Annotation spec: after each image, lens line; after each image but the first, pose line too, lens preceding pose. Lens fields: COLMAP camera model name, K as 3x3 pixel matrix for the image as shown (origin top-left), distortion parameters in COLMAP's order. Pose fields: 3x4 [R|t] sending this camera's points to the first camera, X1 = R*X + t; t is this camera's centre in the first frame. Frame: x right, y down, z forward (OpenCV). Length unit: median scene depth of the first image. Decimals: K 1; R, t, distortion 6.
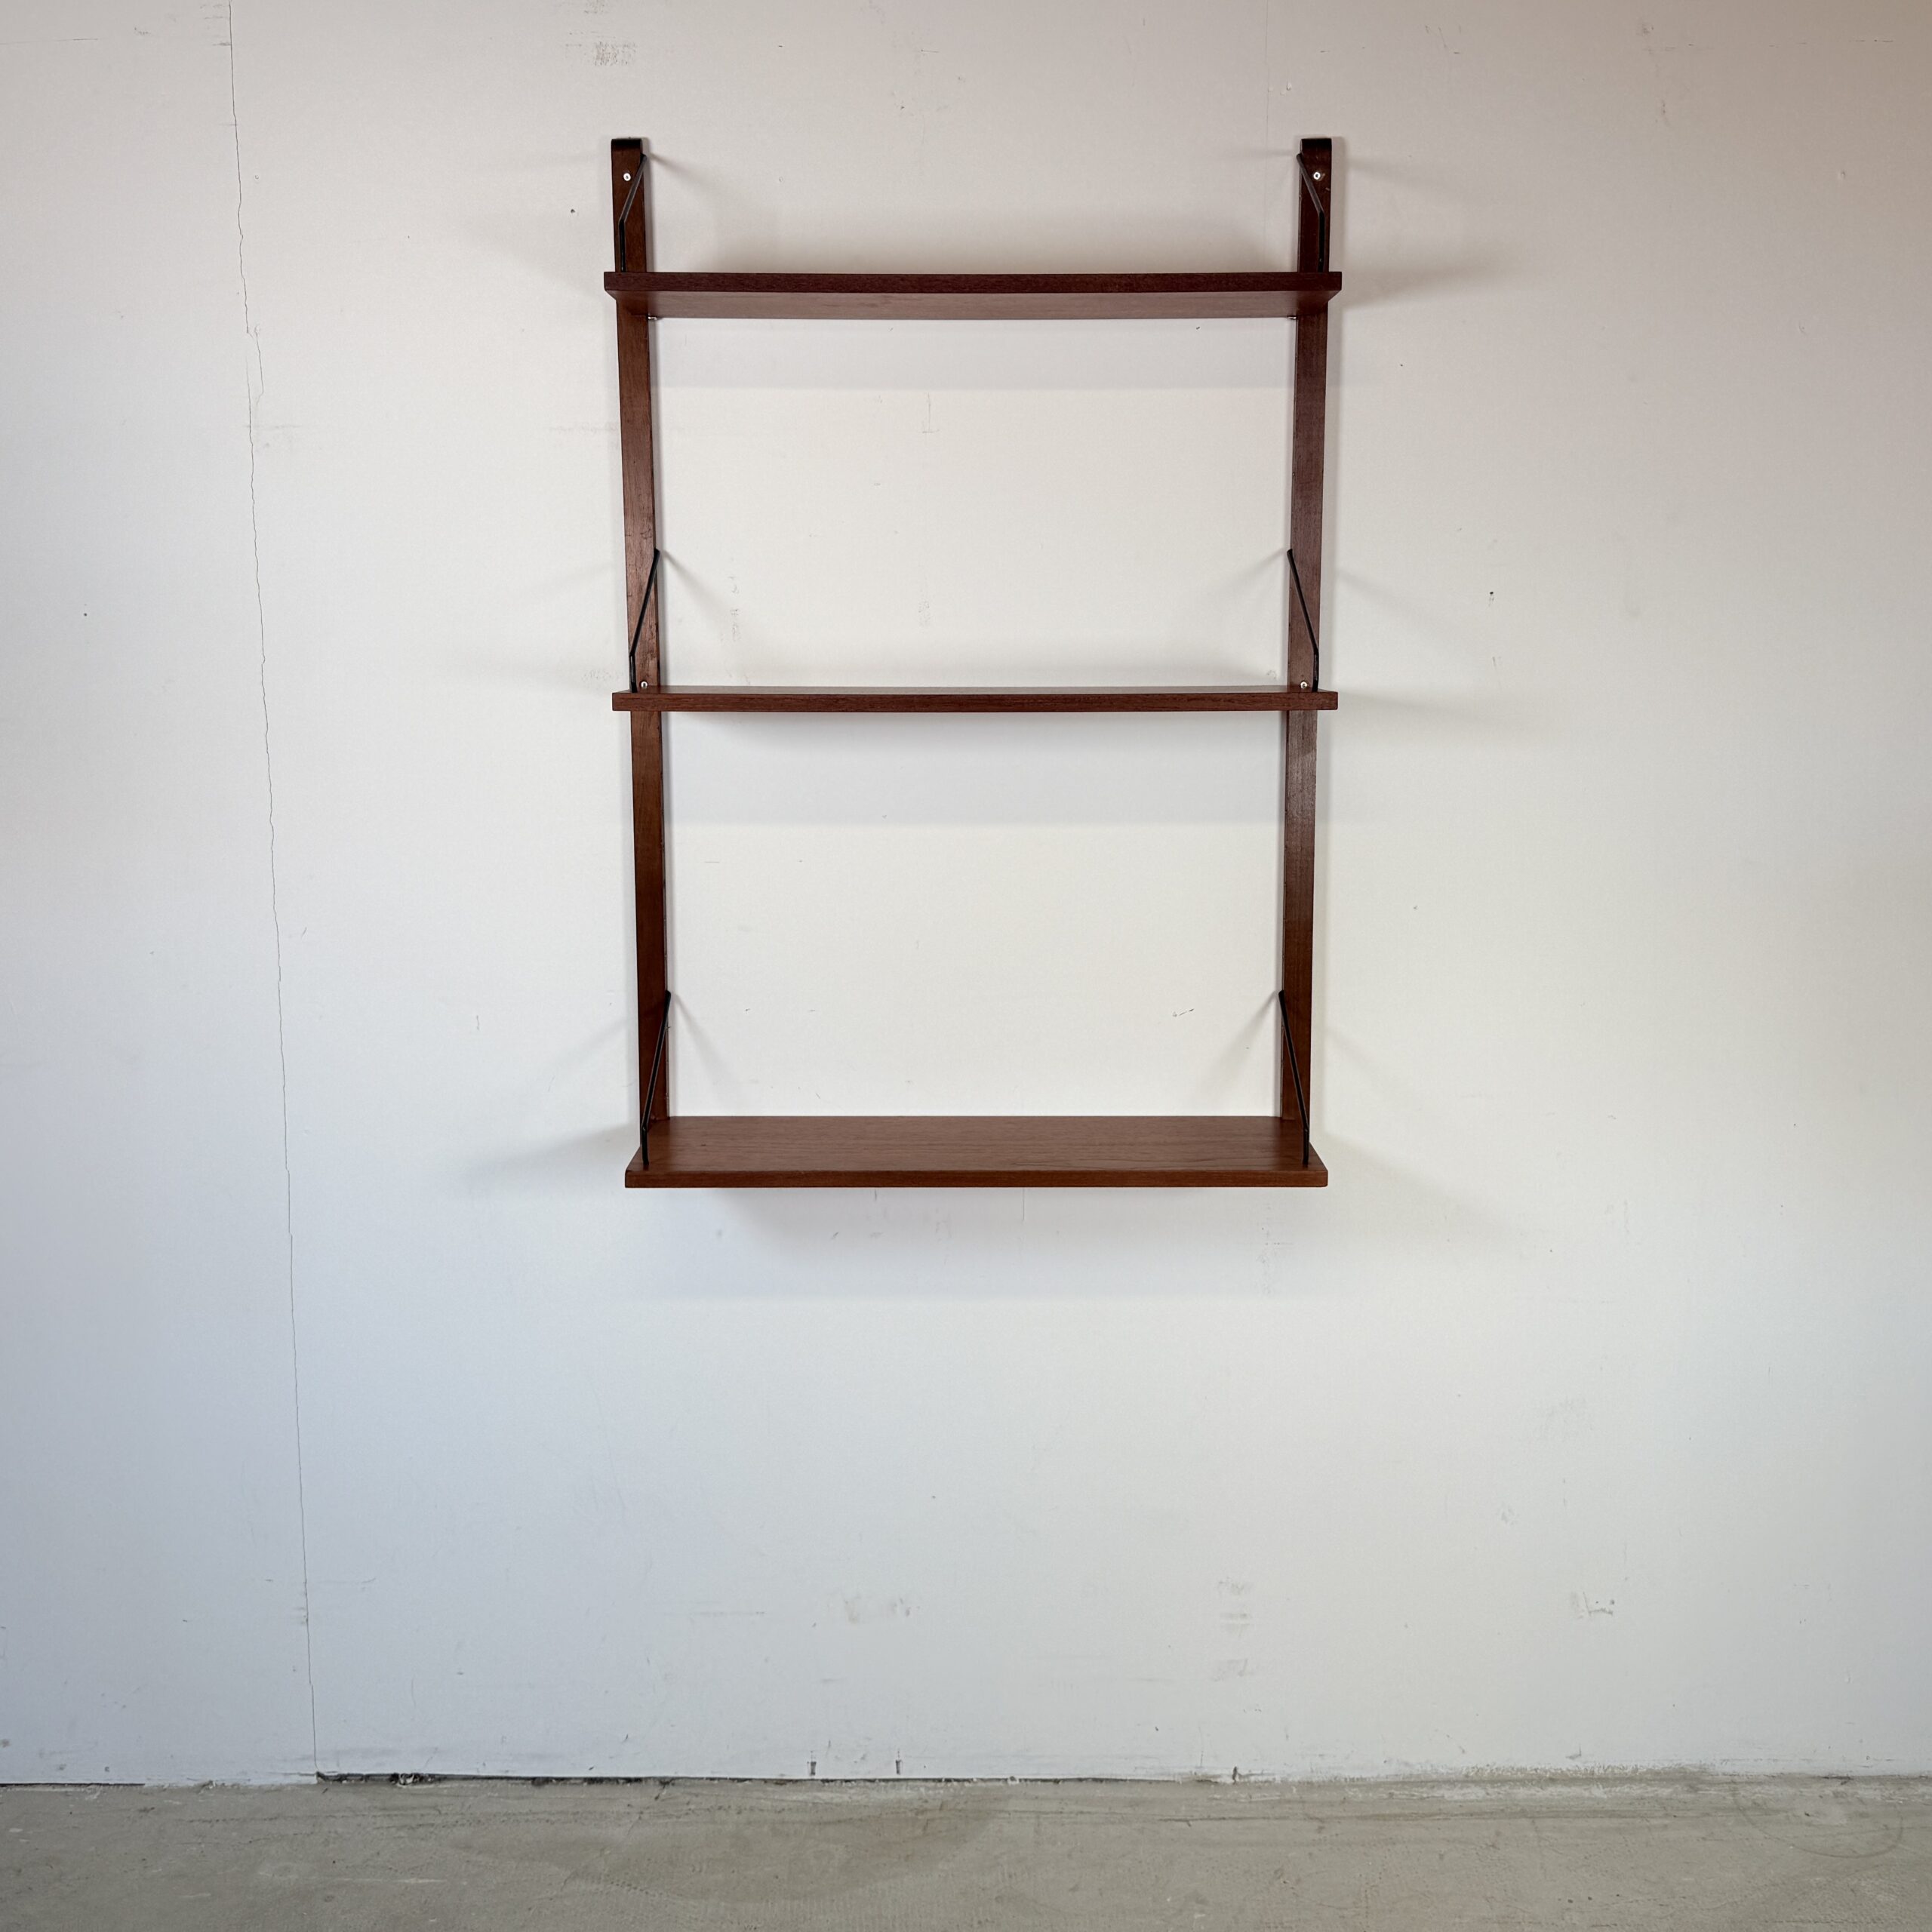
lens RADIAL K [[2048.7, 0, 973.1], [0, 2048.7, 895.8], [0, 0, 1]] dist [0.158827, -0.334943]
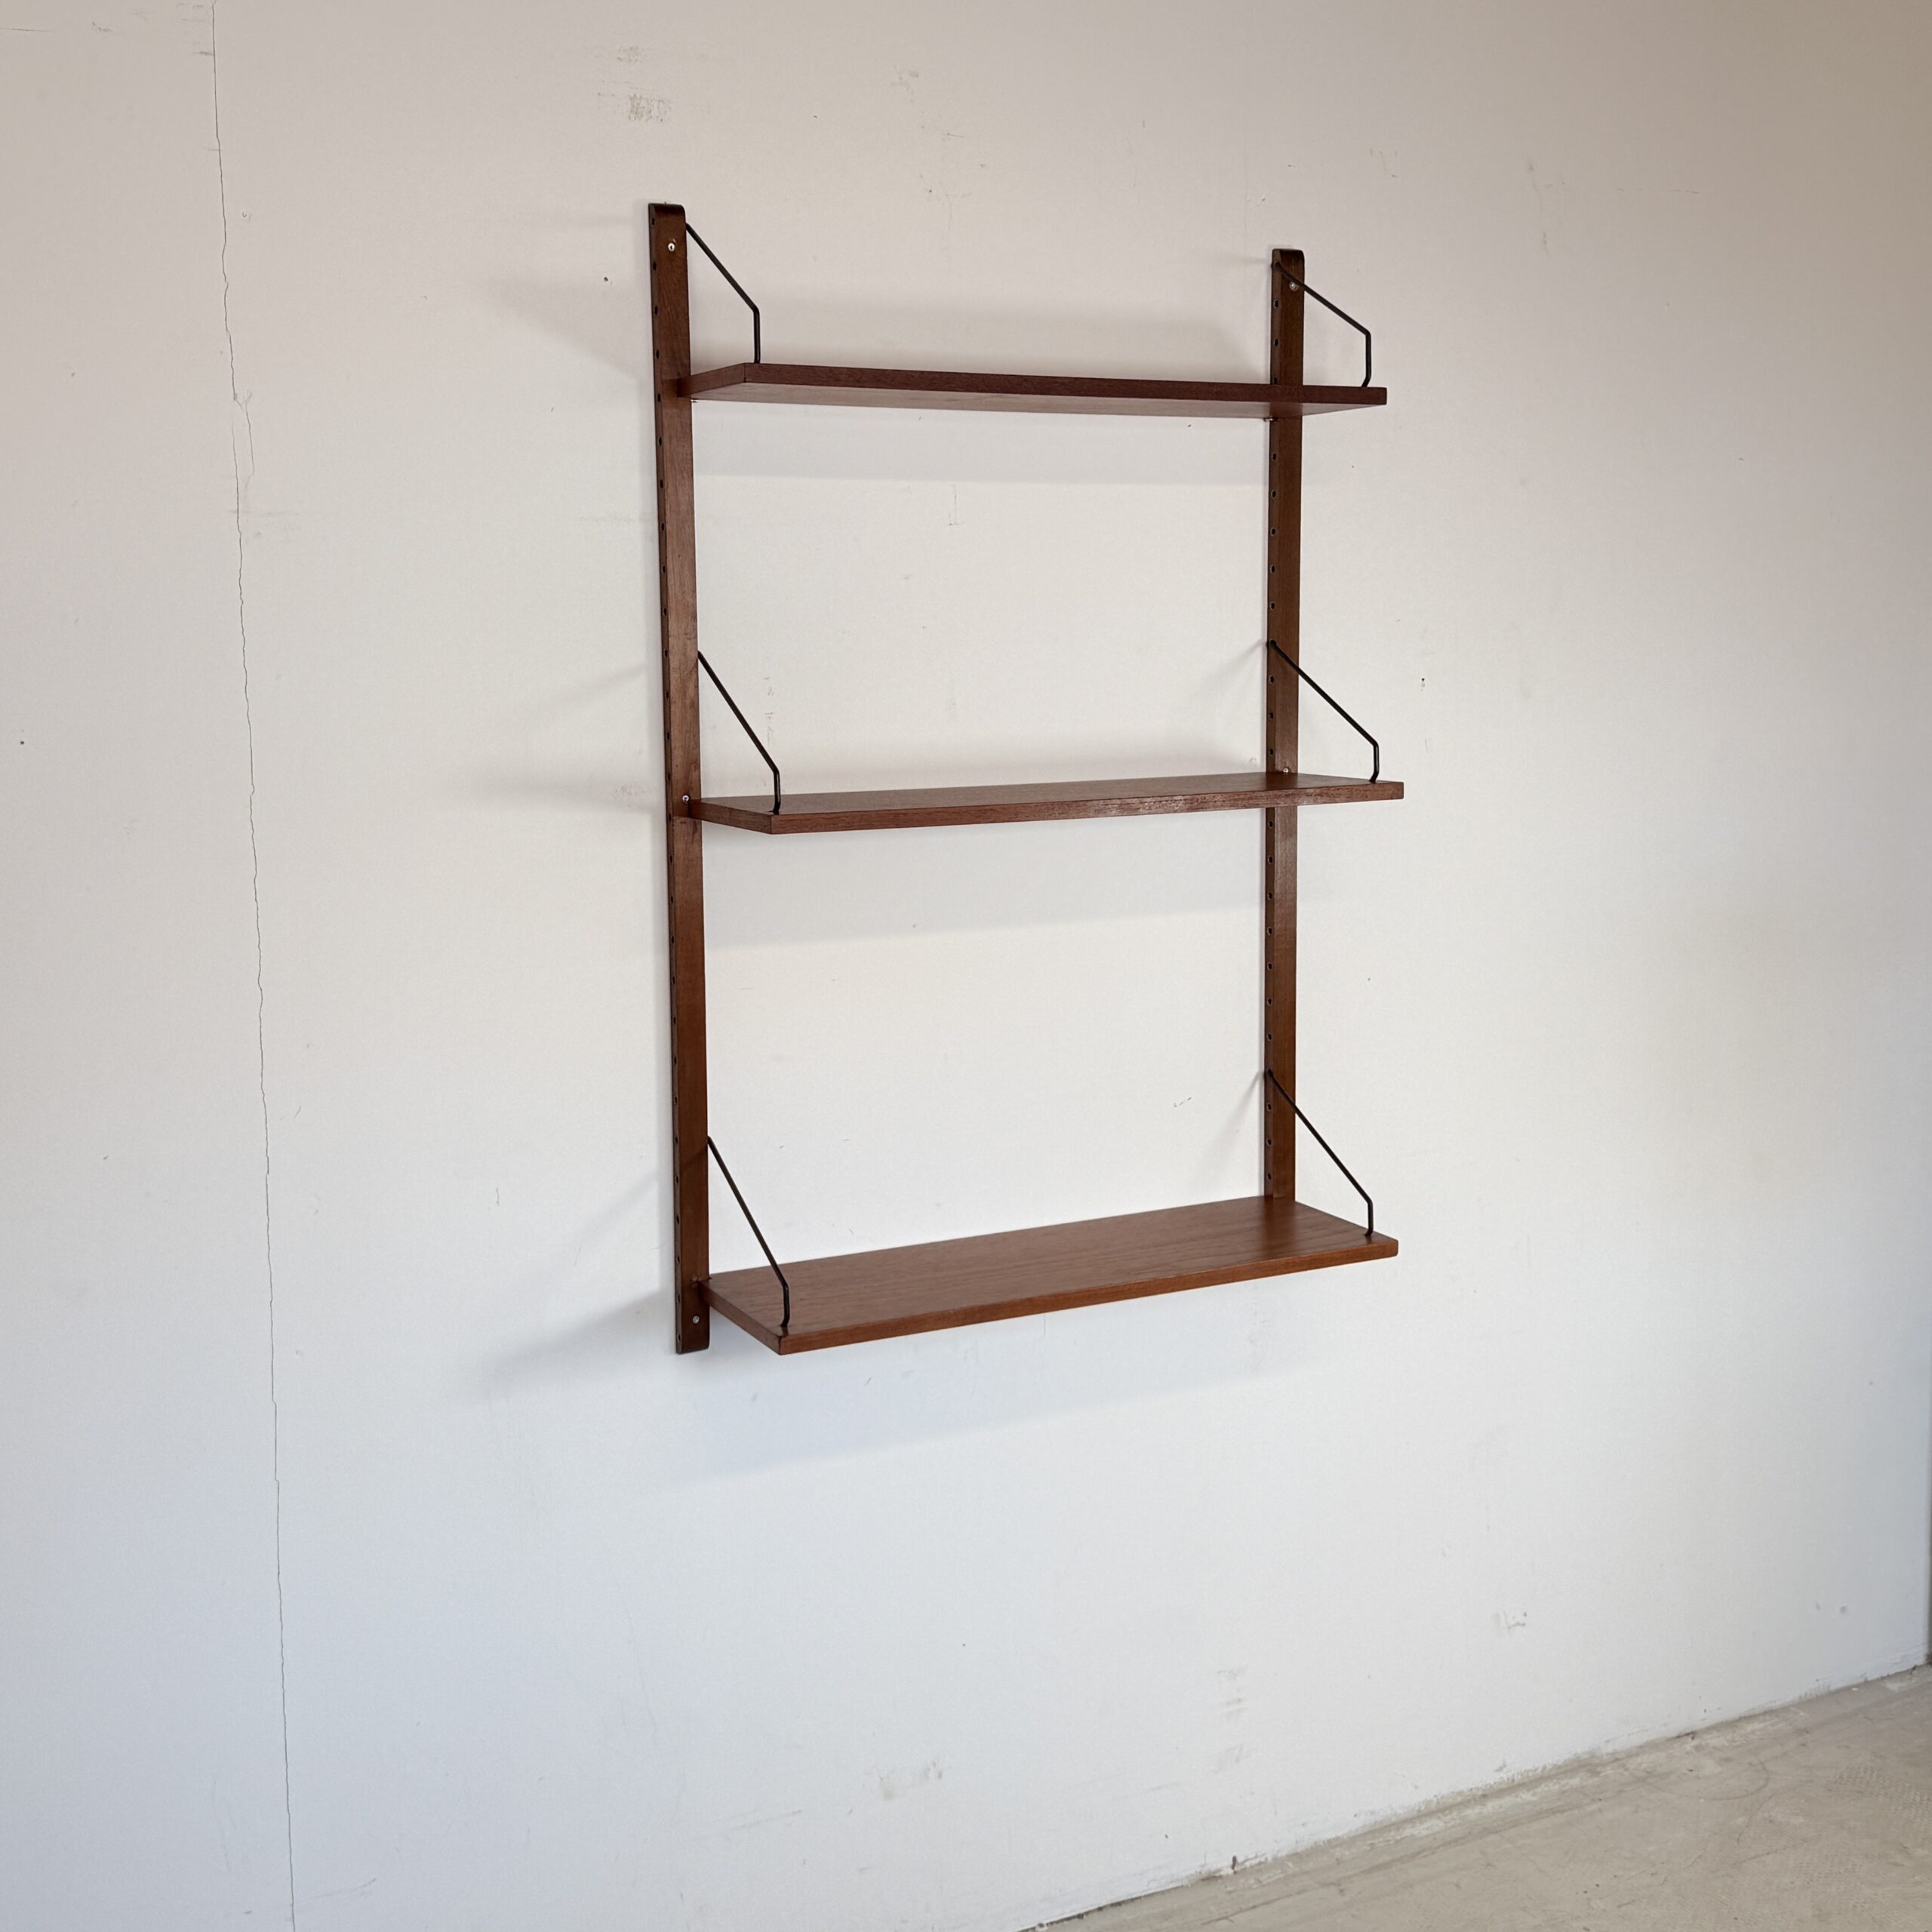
lens RADIAL K [[2388.1, 0, 915.3], [0, 2388.1, 884.0], [0, 0, 1]] dist [0.200038, -0.476312]
pose [[0.888005, -0.059242, 0.456001, -0.548481], [0.069183, 0.997591, -0.005122, -0.052554], [-0.454599, 0.036095, 0.889964, 0.020289]]
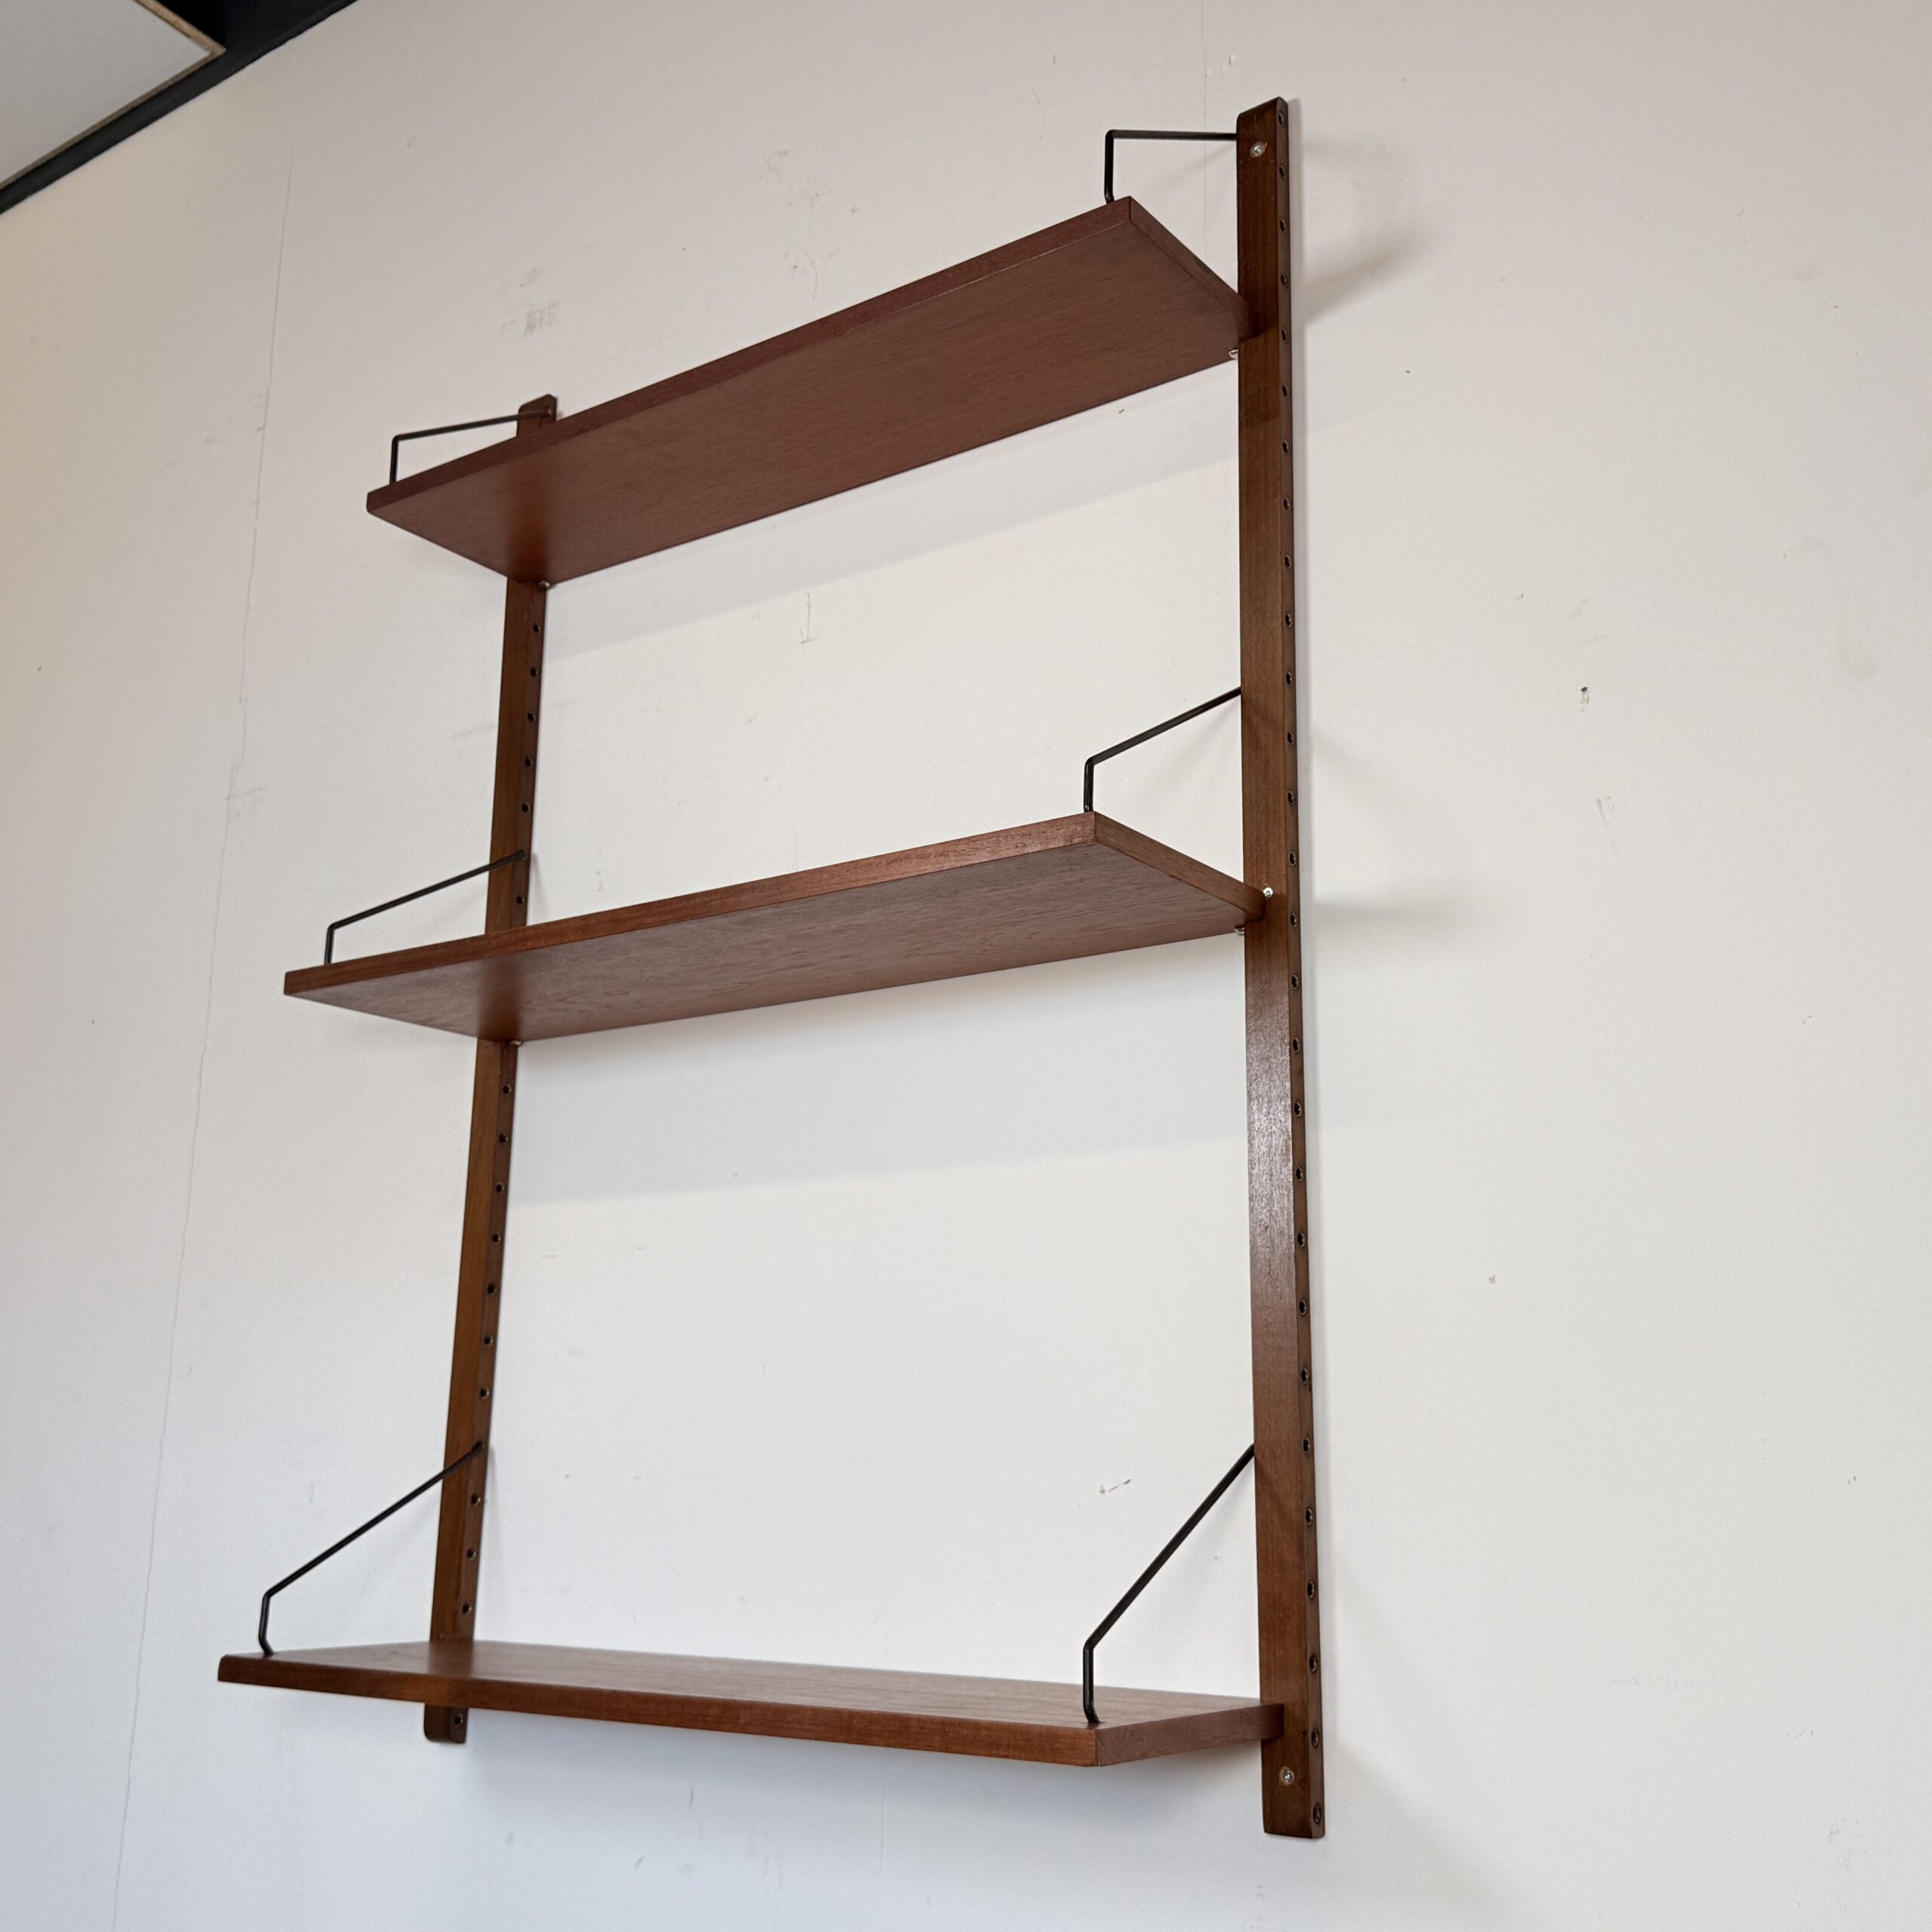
lens RADIAL K [[2129.8, 0, 967.2], [0, 2129.8, 985.2], [0, 0, 1]] dist [0.165995, -0.361010]
pose [[0.809571, -0.122452, -0.574108, 0.433155], [-0.096077, 0.937174, -0.335372, 0.132297], [0.579106, 0.326666, 0.746944, 0.504127]]
